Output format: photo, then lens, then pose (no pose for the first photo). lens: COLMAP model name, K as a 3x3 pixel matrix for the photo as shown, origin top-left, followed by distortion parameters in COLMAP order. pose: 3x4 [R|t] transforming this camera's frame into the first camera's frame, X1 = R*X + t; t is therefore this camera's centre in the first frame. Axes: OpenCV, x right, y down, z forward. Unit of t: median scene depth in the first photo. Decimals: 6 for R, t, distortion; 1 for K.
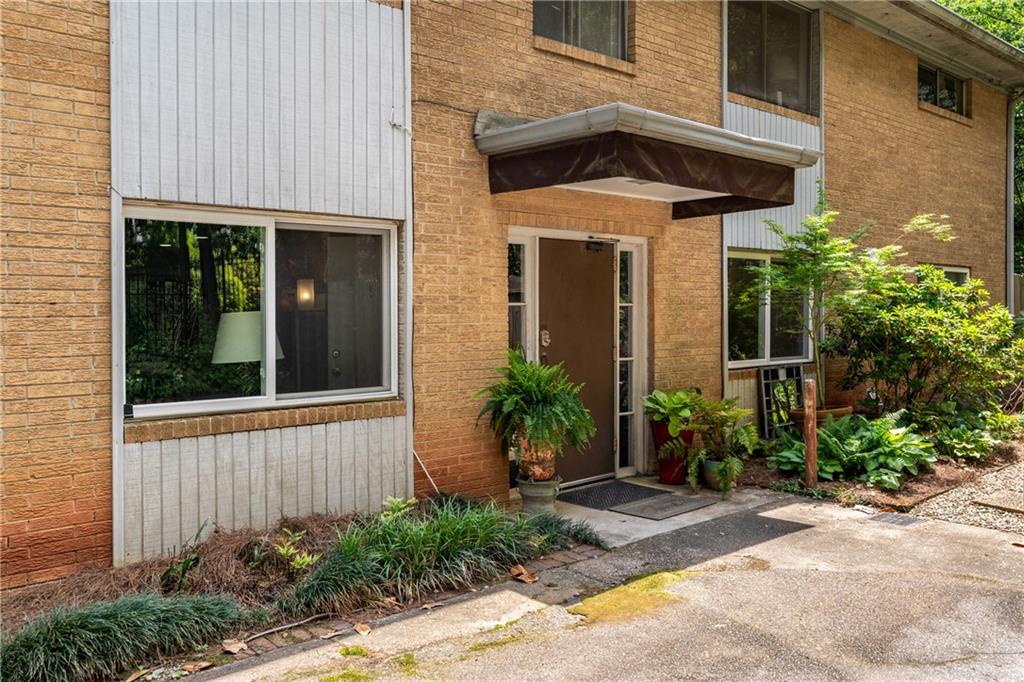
lens RADIAL K [[875.3, 0, 508.9], [0, 875.3, 396.7], [0, 0, 1]] dist [0.005270, 0.017590]
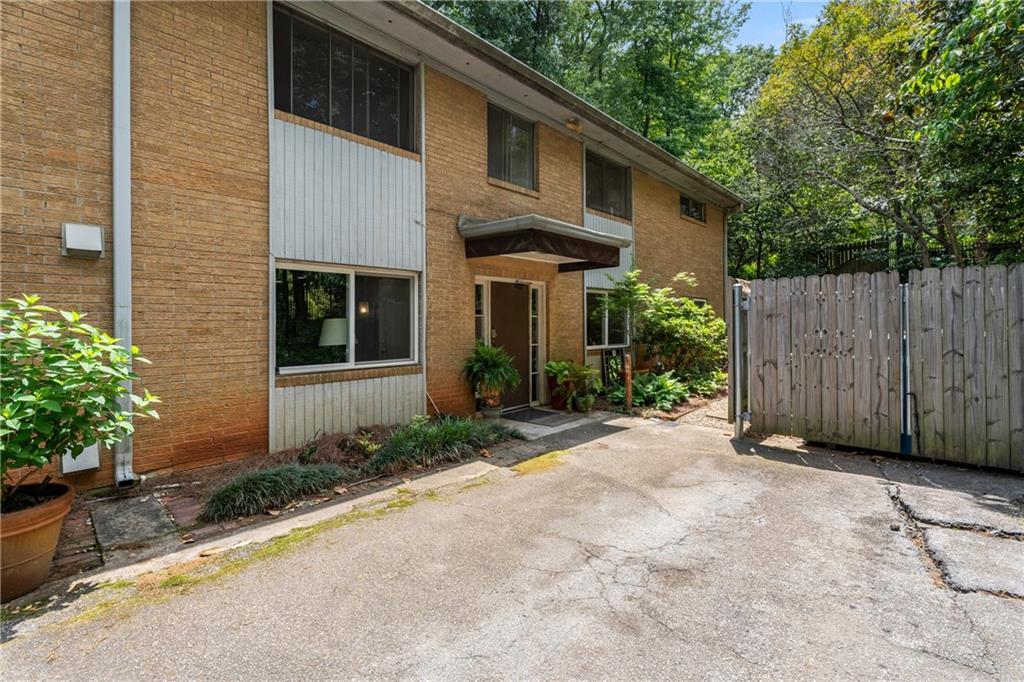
lens RADIAL K [[490.8, 0, 516.6], [0, 490.8, 363.1], [0, 0, 1]] dist [0.011277, 0.000393]
pose [[0.994306, -0.002637, 0.106527, -0.027823], [0.003724, 0.999943, -0.009999, 0.010459], [-0.106495, 0.010339, 0.994260, -0.087243]]
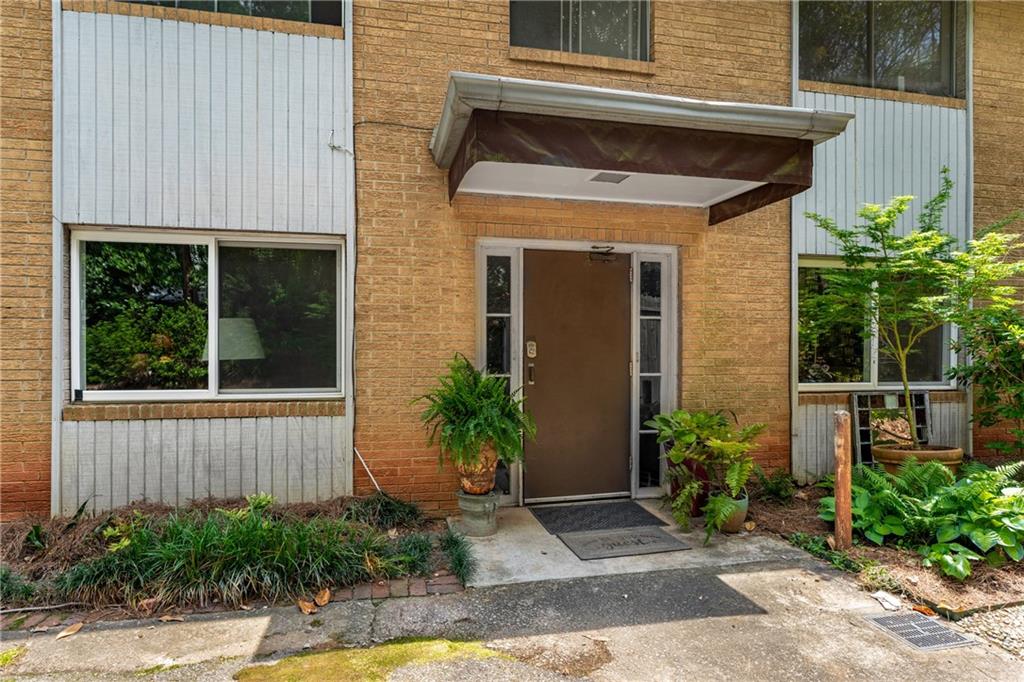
lens RADIAL K [[579.3, 0, 512.5], [0, 579.3, 374.5], [0, 0, 1]] dist [-0.004213, -0.000374]
pose [[0.861982, 0.045072, -0.504931, 0.415341], [-0.061611, 0.997970, -0.016095, -0.030609], [0.503181, 0.044983, 0.863010, 0.487440]]
